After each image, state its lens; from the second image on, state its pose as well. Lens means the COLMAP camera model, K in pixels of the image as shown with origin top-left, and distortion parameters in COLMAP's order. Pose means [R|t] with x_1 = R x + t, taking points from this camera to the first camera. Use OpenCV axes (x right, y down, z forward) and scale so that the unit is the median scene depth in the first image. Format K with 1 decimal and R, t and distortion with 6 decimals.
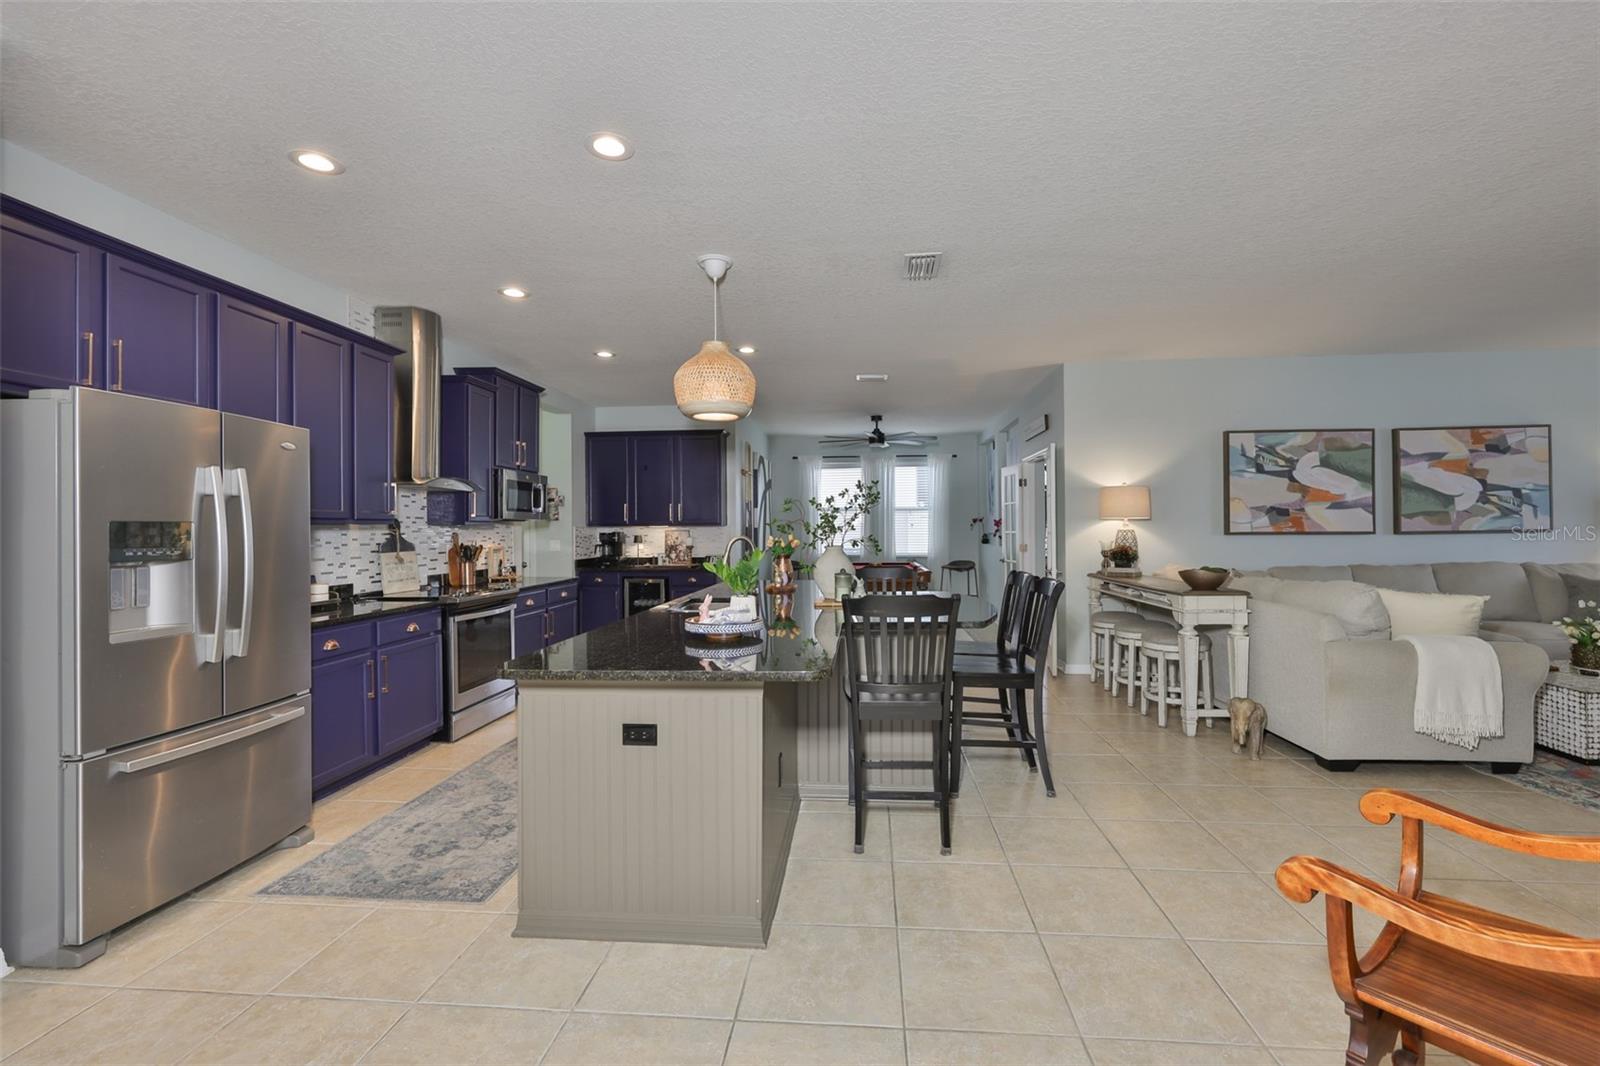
lens RADIAL K [[682.1, 0, 802.4], [0, 682.1, 528.0], [0, 0, 1]] dist [-0.000350, 0.000259]
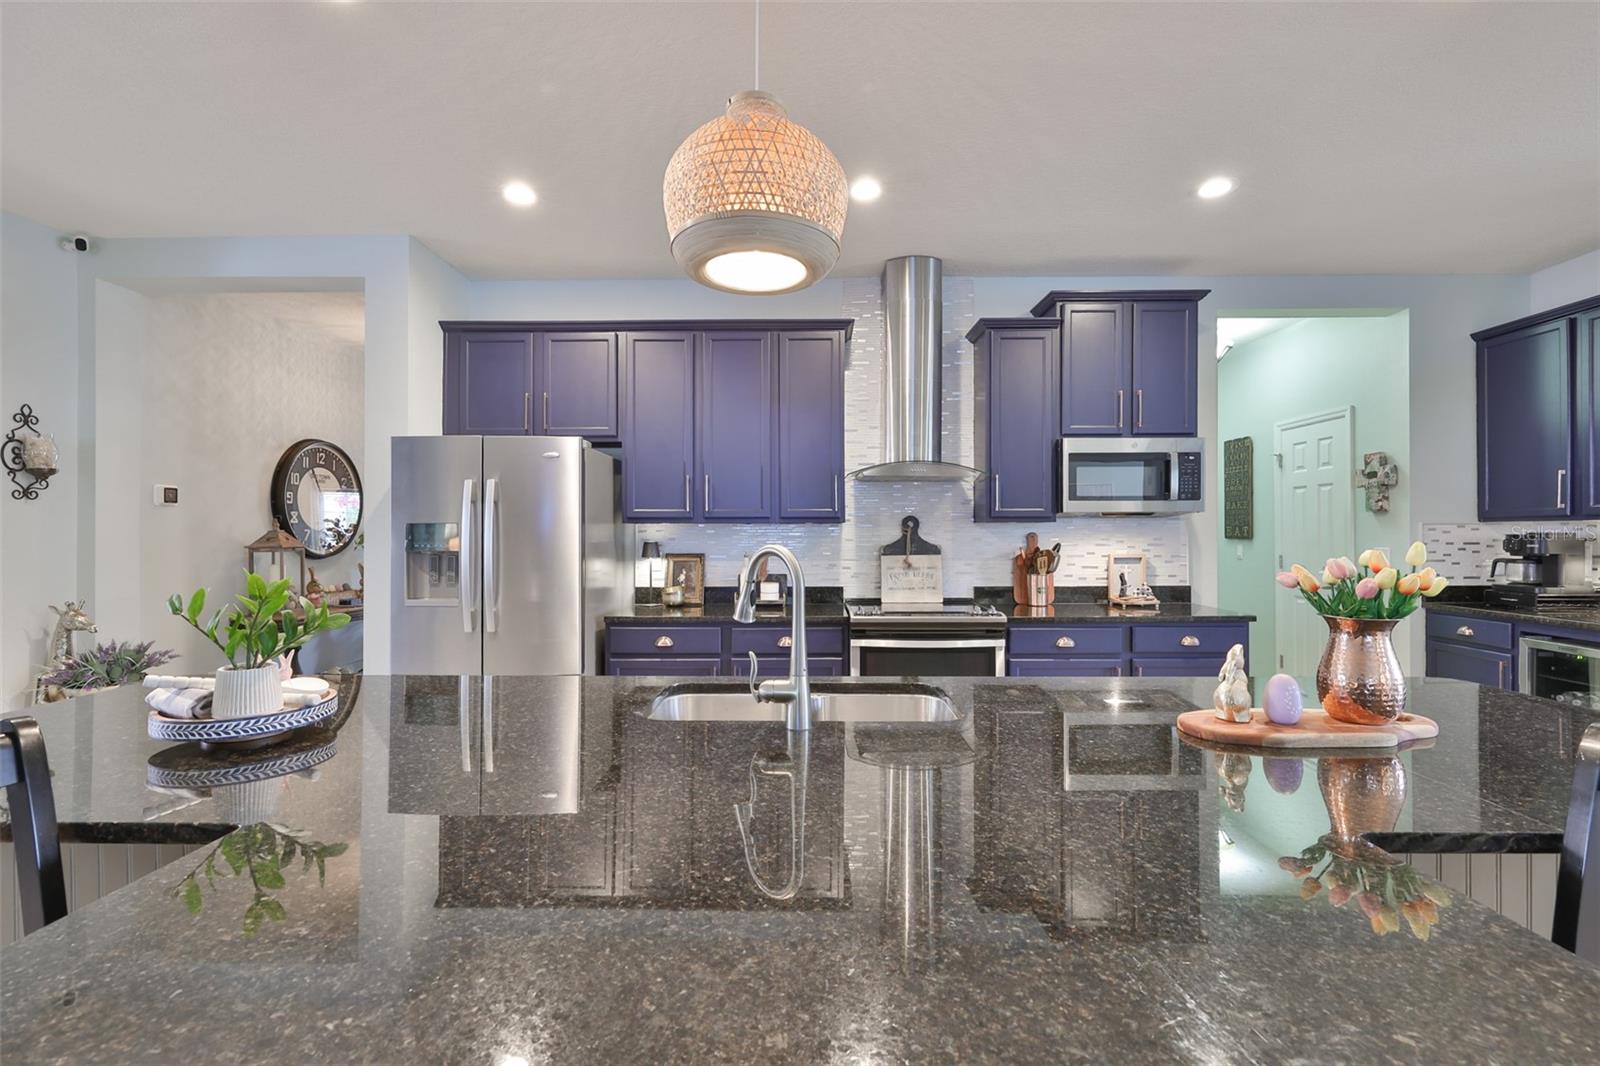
lens RADIAL K [[703.4, 0, 800.0], [0, 703.4, 533.0], [0, 0, 1]] dist [0.001525, 0.000590]
pose [[0.096103, 0.003271, -0.995366, 0.205442], [0.000408, 0.999994, 0.003326, 0.004108], [0.995371, -0.000725, 0.096101, 0.626882]]
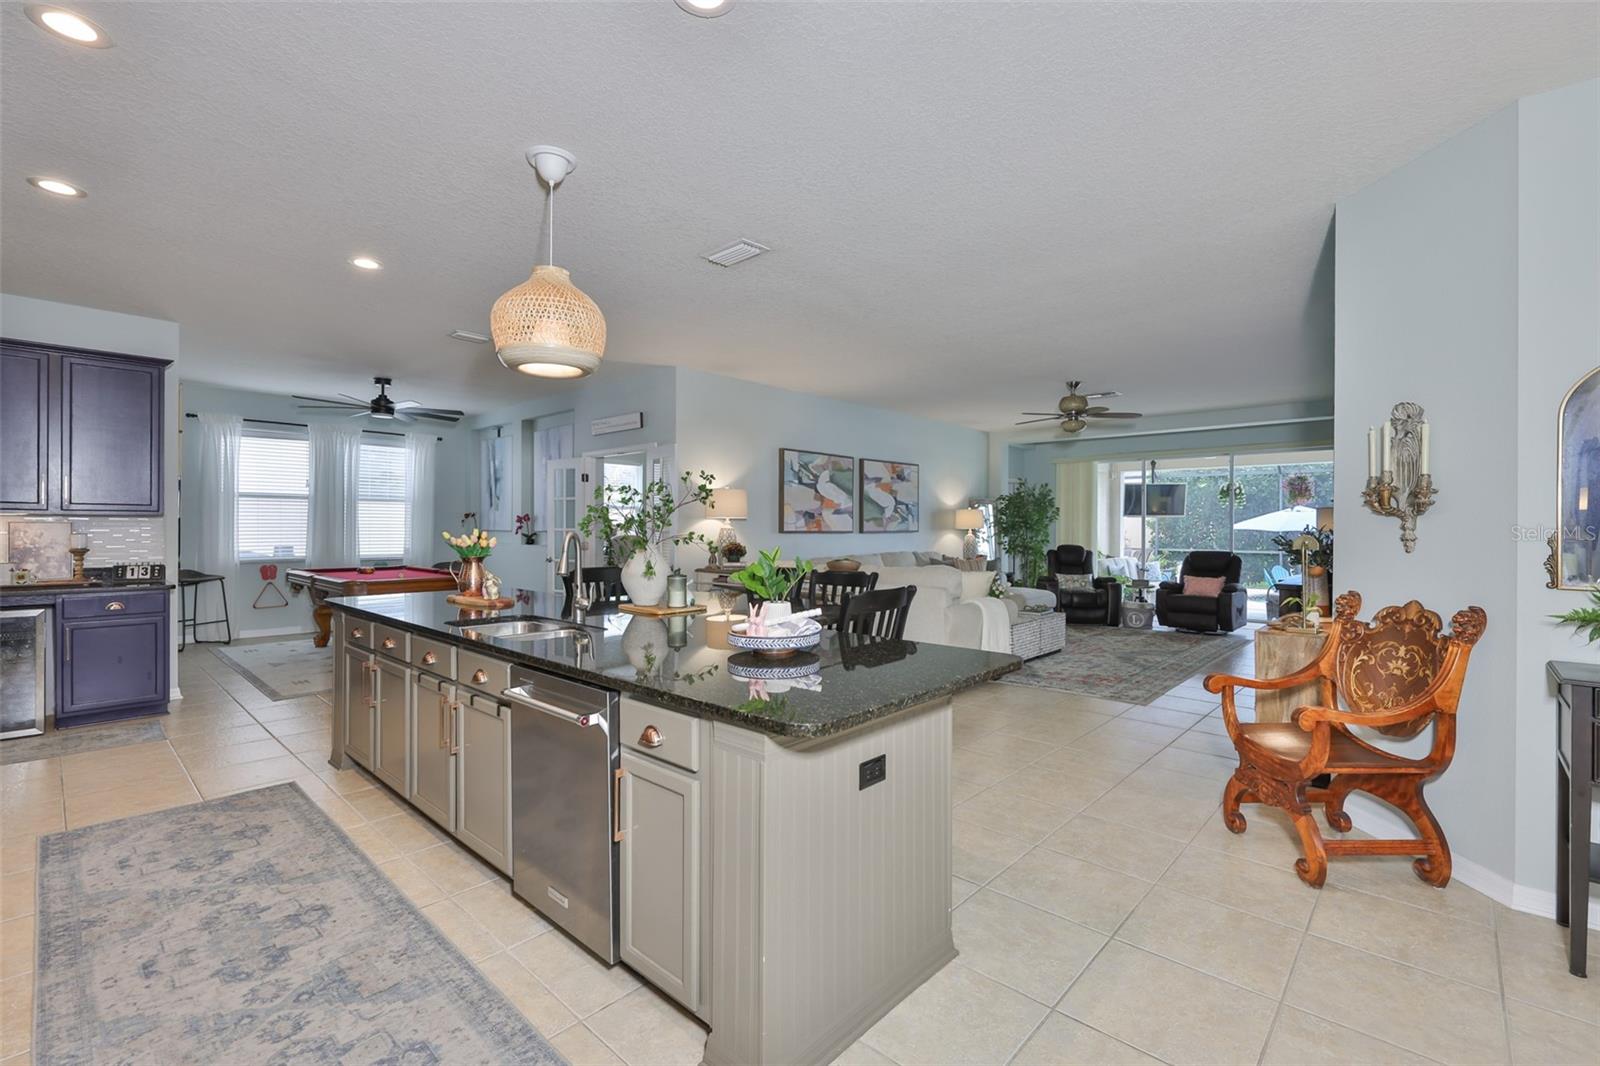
lens RADIAL K [[703.4, 0, 800.0], [0, 703.4, 533.0], [0, 0, 1]] dist [0.001525, 0.000590]
pose [[0.612582, 0.004252, 0.790396, -0.363613], [-0.012115, 0.999919, 0.004011, 0.004420], [-0.790314, -0.012033, 0.612583, 0.207905]]
